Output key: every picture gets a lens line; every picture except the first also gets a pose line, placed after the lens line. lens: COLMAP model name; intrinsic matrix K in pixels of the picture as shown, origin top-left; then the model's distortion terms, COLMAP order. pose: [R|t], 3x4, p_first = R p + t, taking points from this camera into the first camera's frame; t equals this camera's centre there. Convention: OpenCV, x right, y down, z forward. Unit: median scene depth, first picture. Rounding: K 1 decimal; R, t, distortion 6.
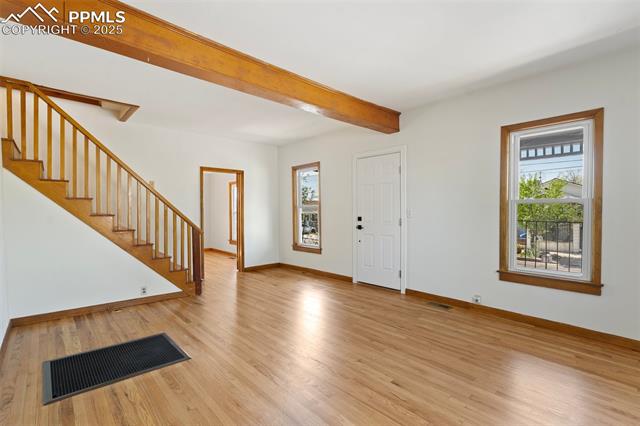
lens RADIAL K [[294.9, 0, 317.2], [0, 294.9, 216.8], [0, 0, 1]] dist [-0.003854, 0.003299]
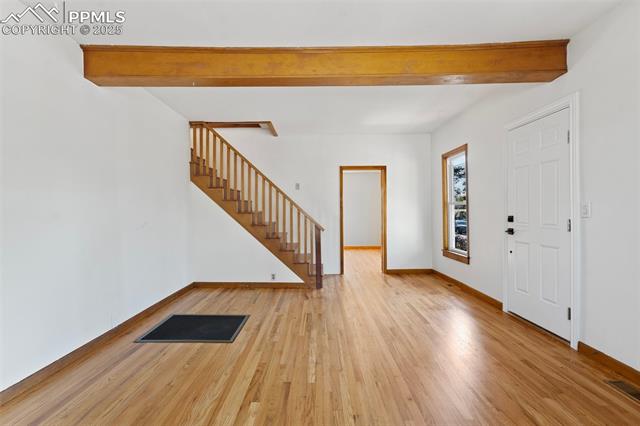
lens RADIAL K [[294.9, 0, 315.4], [0, 294.9, 213.4], [0, 0, 1]] dist [-0.003854, 0.003299]
pose [[0.737524, 0.003271, -0.675312, 0.308157], [-0.006937, 0.999972, -0.002732, -0.000760], [0.675285, 0.006699, 0.737527, 0.225468]]
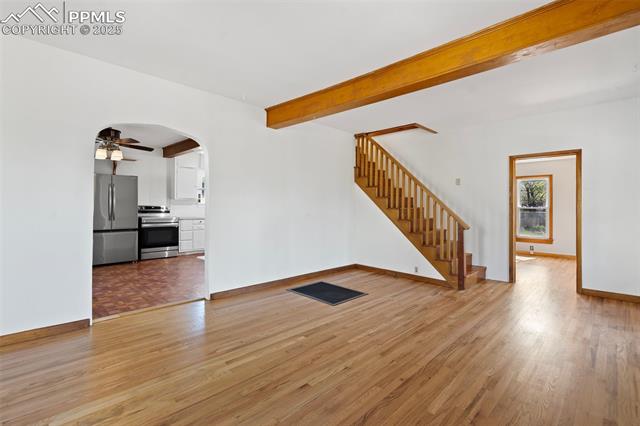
lens RADIAL K [[294.9, 0, 315.7], [0, 294.9, 206.9], [0, 0, 1]] dist [-0.003854, 0.003299]
pose [[0.054542, 0.005466, -0.998497, 0.585880], [-0.025052, 0.999678, 0.004104, -0.007982], [0.998197, 0.024791, 0.054662, 0.467985]]
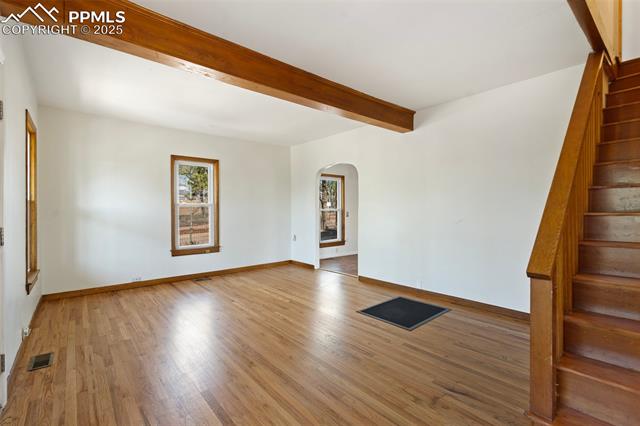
lens RADIAL K [[294.9, 0, 321.1], [0, 294.9, 210.9], [0, 0, 1]] dist [-0.003854, 0.003299]
pose [[-0.999801, 0.006100, 0.019016, -0.166038], [0.006455, 0.999805, 0.018654, -0.023979], [-0.018899, 0.018773, -0.999645, 1.394513]]
